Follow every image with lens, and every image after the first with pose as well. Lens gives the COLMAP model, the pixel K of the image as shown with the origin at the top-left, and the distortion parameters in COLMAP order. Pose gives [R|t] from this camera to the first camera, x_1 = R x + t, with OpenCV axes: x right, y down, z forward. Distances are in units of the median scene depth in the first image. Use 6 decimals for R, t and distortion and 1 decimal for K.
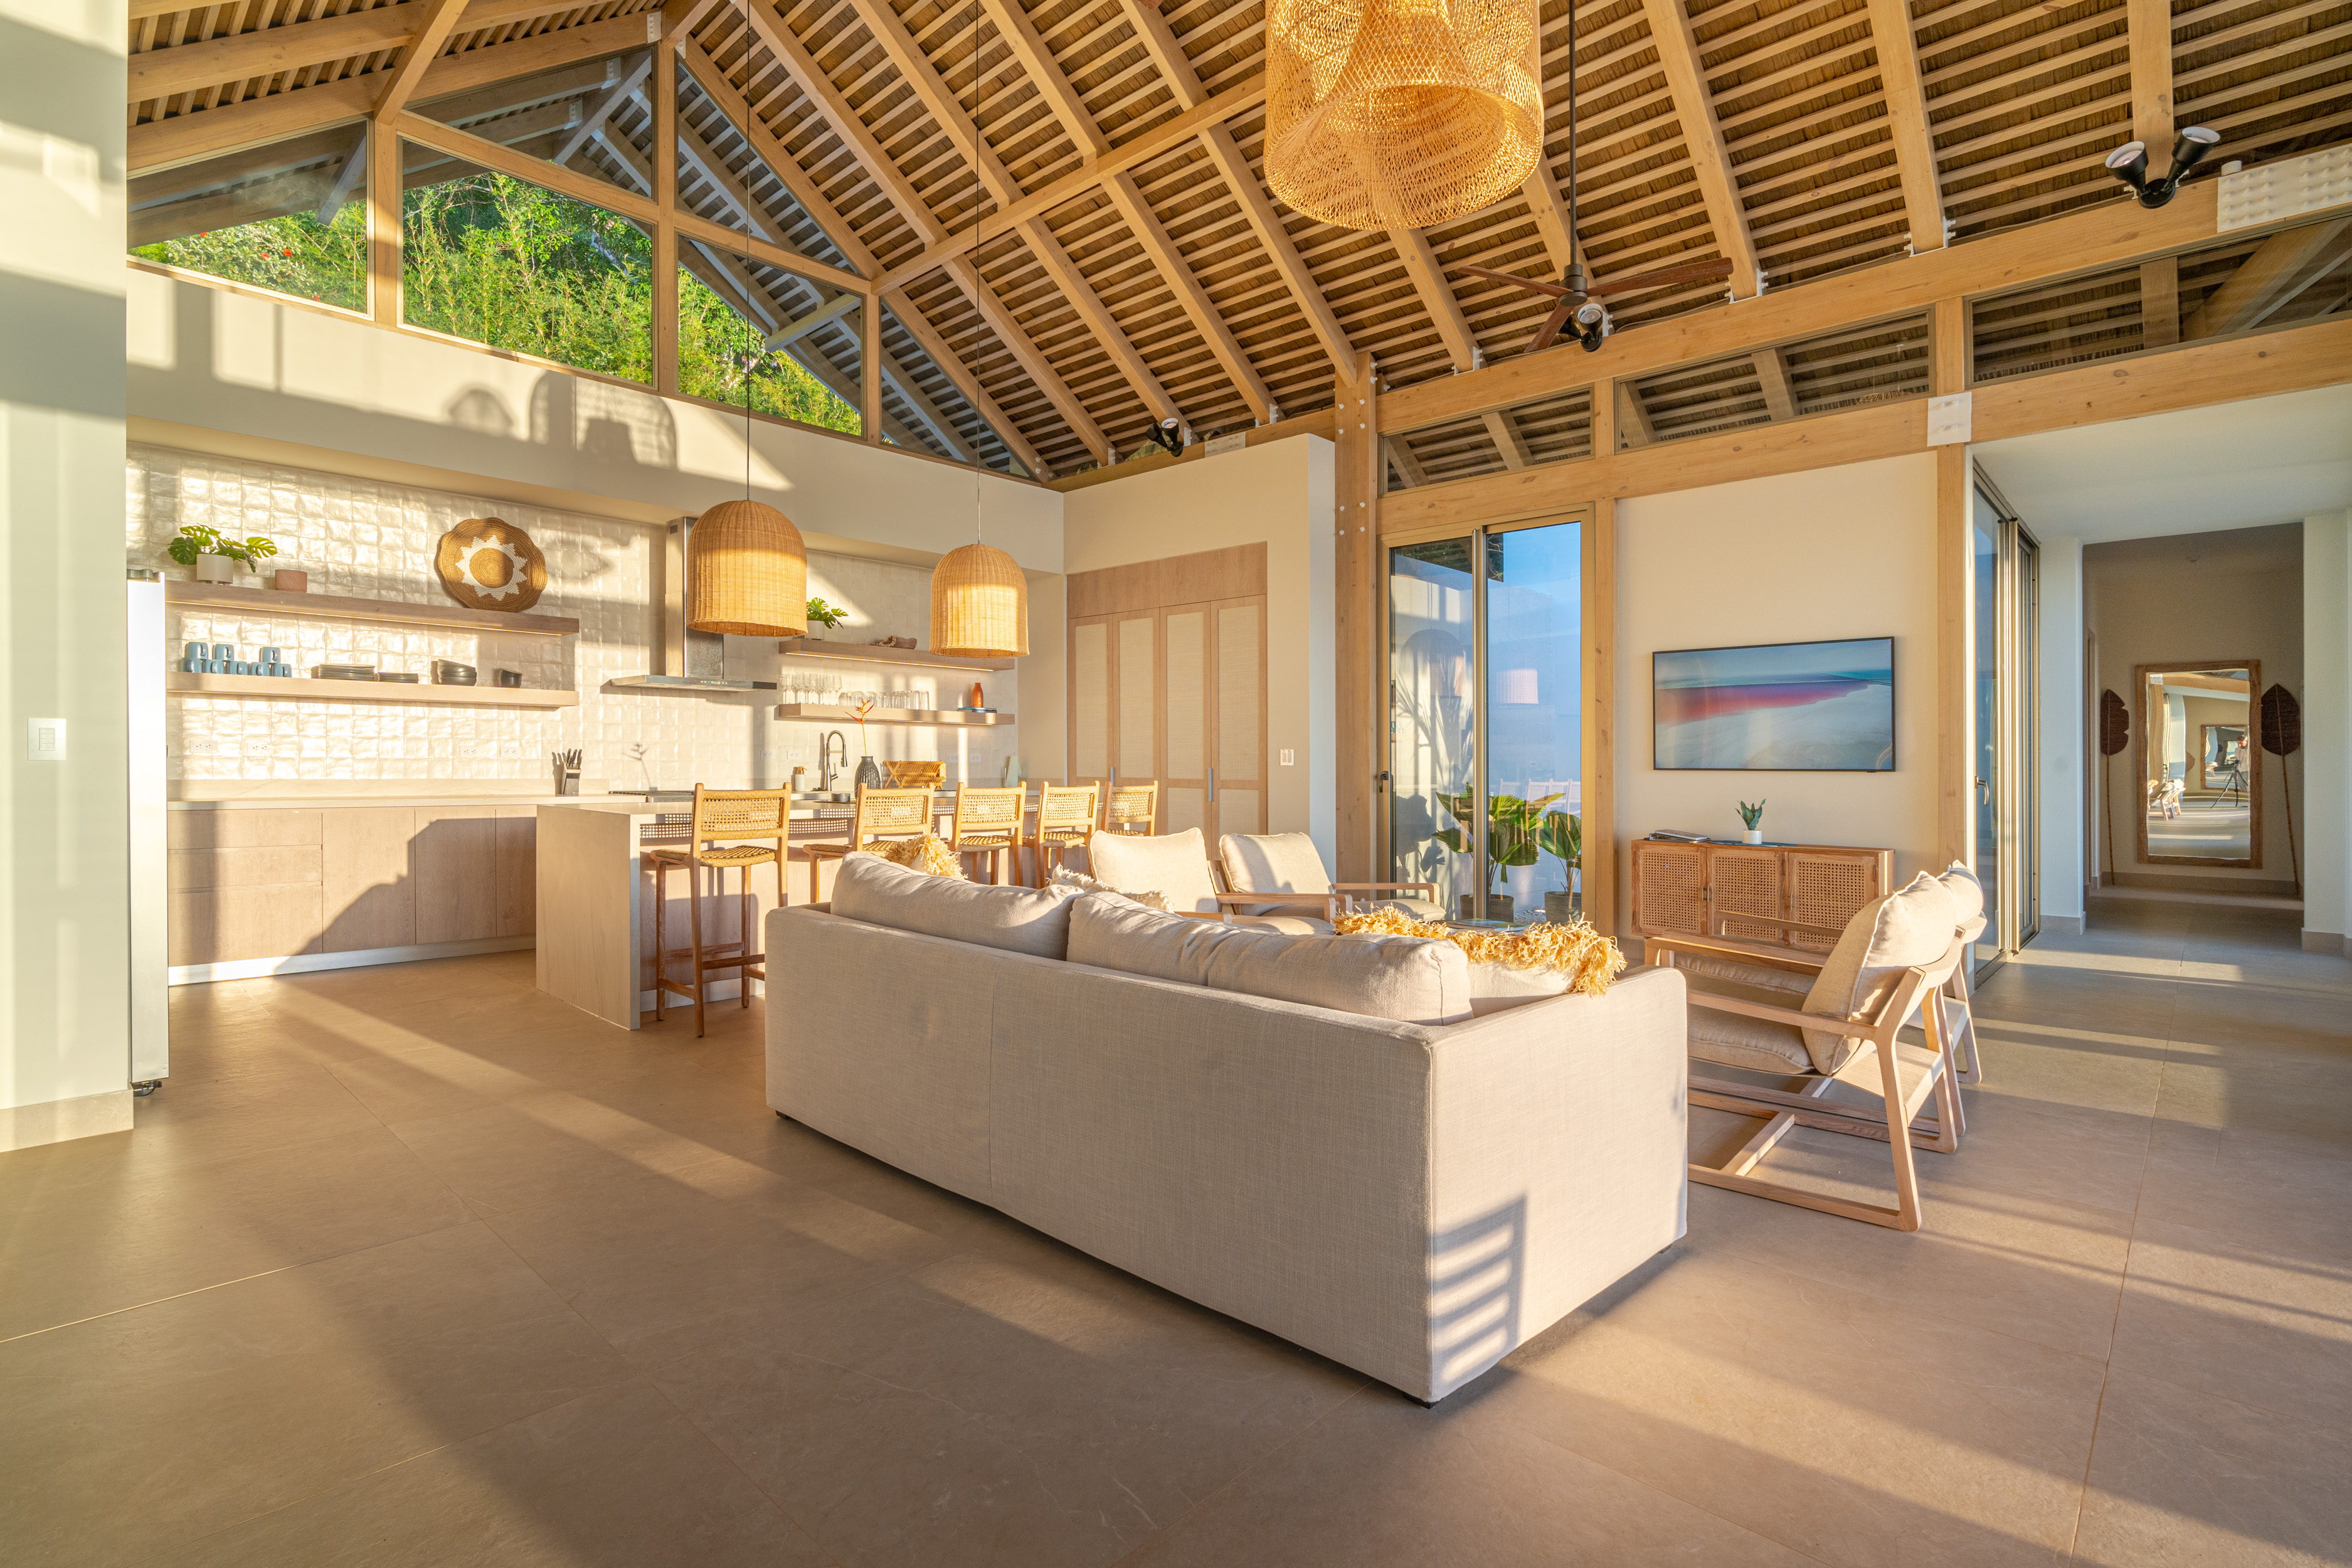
lens RADIAL K [[1113.9, 0, 1177.2], [0, 1113.9, 759.2], [0, 0, 1]] dist [0.013441, 0.000047]
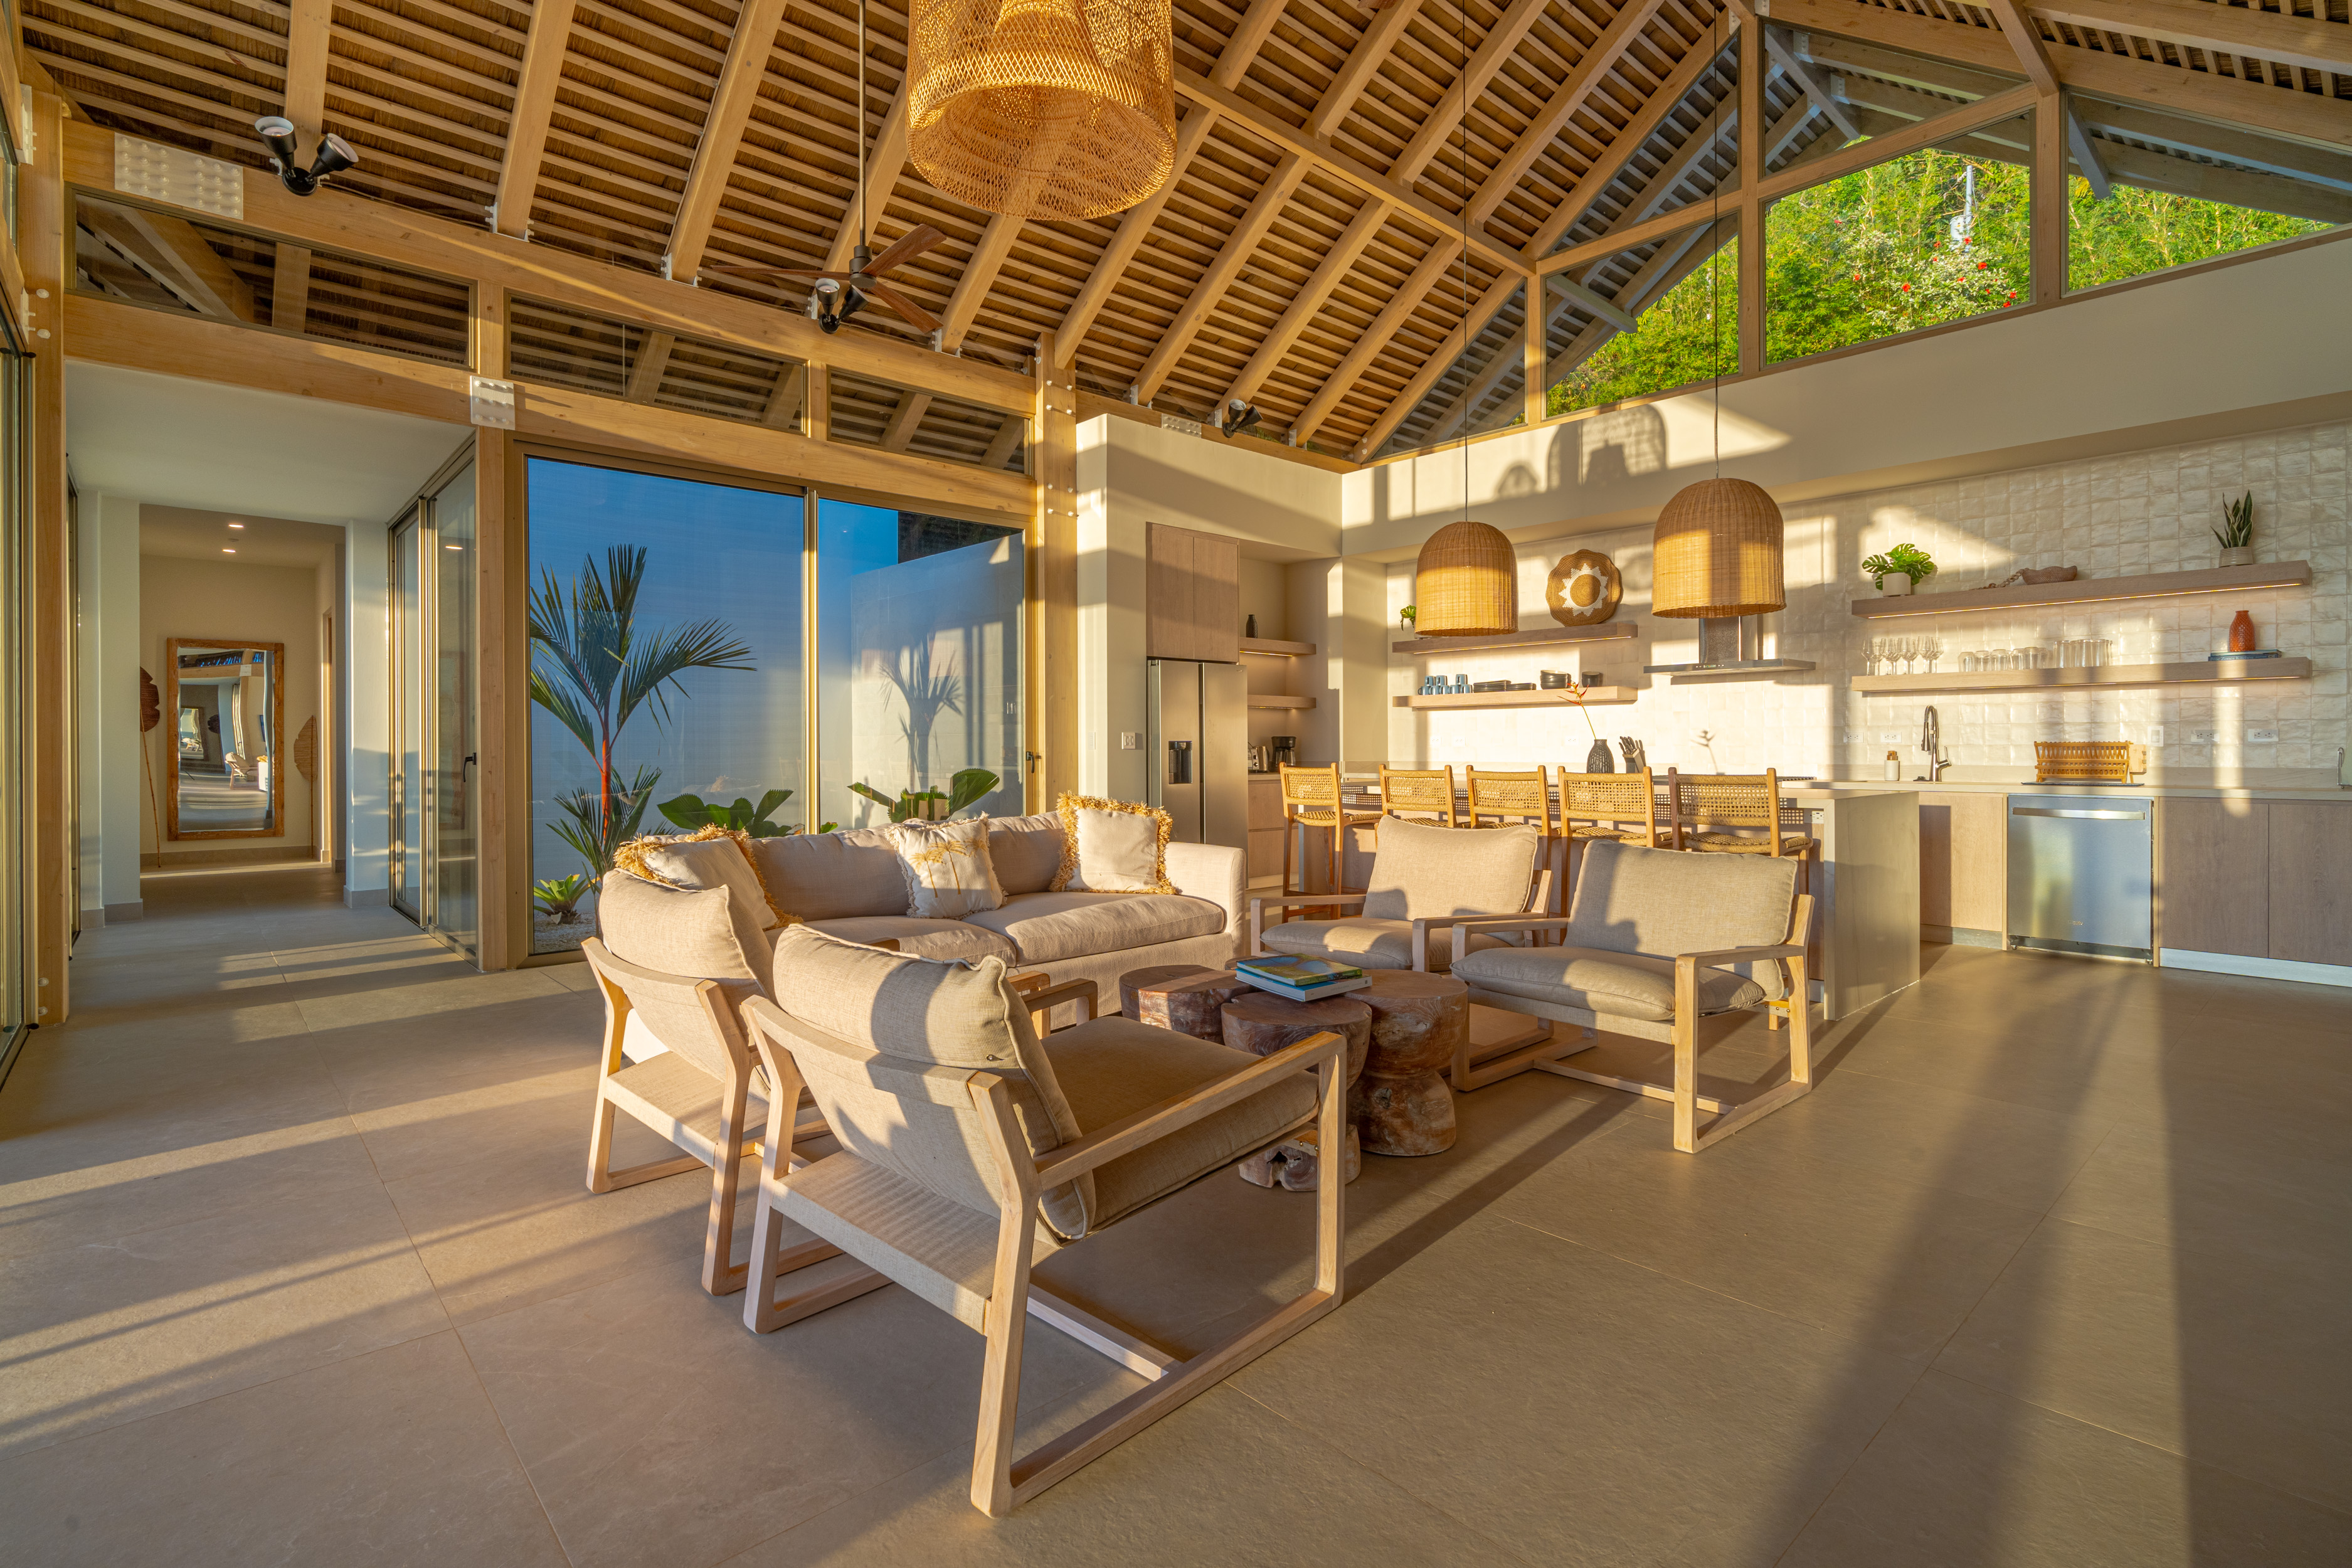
lens RADIAL K [[1113.9, 0, 1177.2], [0, 1113.9, 759.2], [0, 0, 1]] dist [0.013441, 0.000047]
pose [[-0.092198, 0.005127, -0.995728, 0.685126], [0.005885, 0.999972, 0.004604, 0.006665], [0.995723, -0.005436, -0.092225, 0.684296]]
